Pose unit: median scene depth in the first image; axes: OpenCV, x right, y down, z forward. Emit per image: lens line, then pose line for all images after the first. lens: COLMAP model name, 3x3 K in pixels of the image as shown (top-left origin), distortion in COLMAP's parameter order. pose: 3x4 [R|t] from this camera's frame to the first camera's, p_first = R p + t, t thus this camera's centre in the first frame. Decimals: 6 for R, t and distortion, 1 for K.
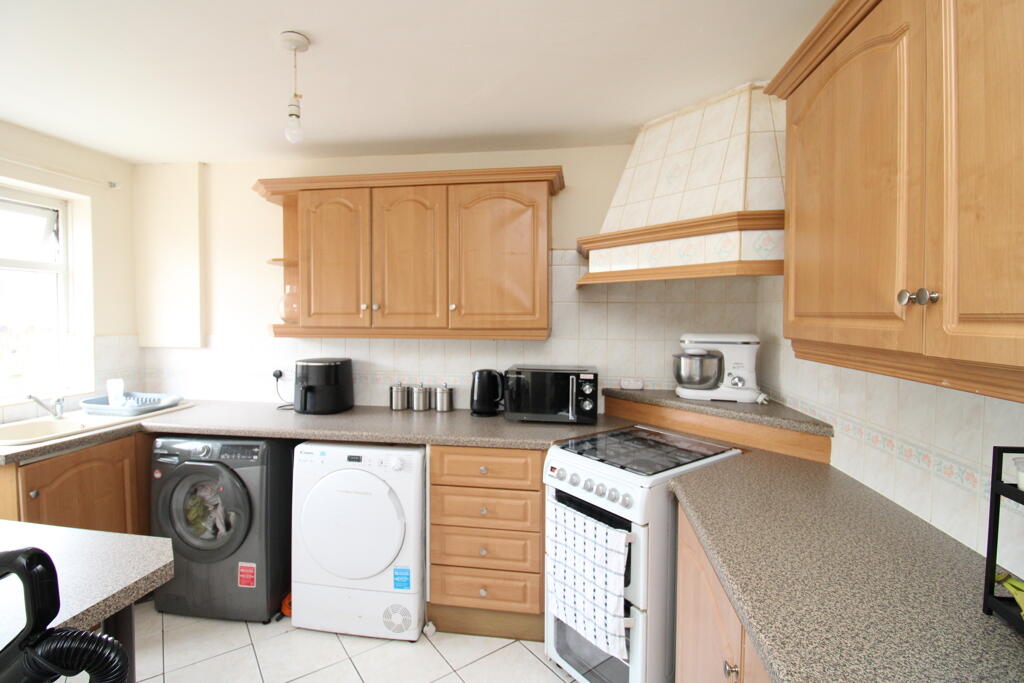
lens RADIAL K [[472.0, 0, 511.1], [0, 472.0, 327.7], [0, 0, 1]] dist [0.000950, -0.017773]
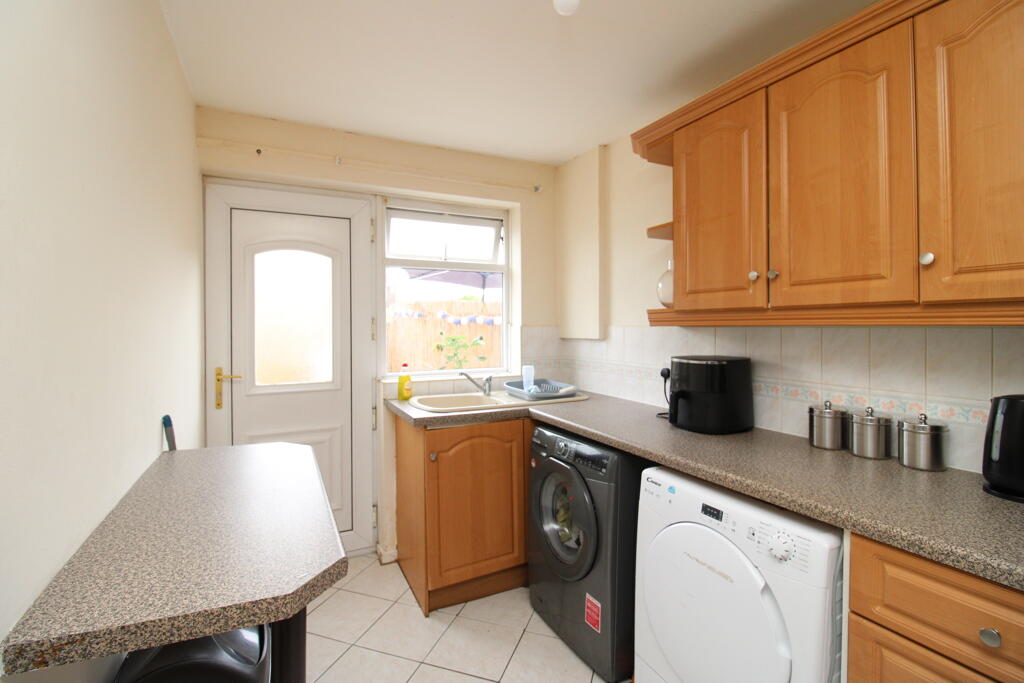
lens RADIAL K [[472.0, 0, 511.1], [0, 472.0, 327.7], [0, 0, 1]] dist [0.000950, -0.017773]
pose [[0.569815, -0.001059, -0.821773, 0.025529], [-0.016477, 0.999783, -0.012714, 0.039975], [0.821608, 0.020785, 0.569674, 0.364664]]
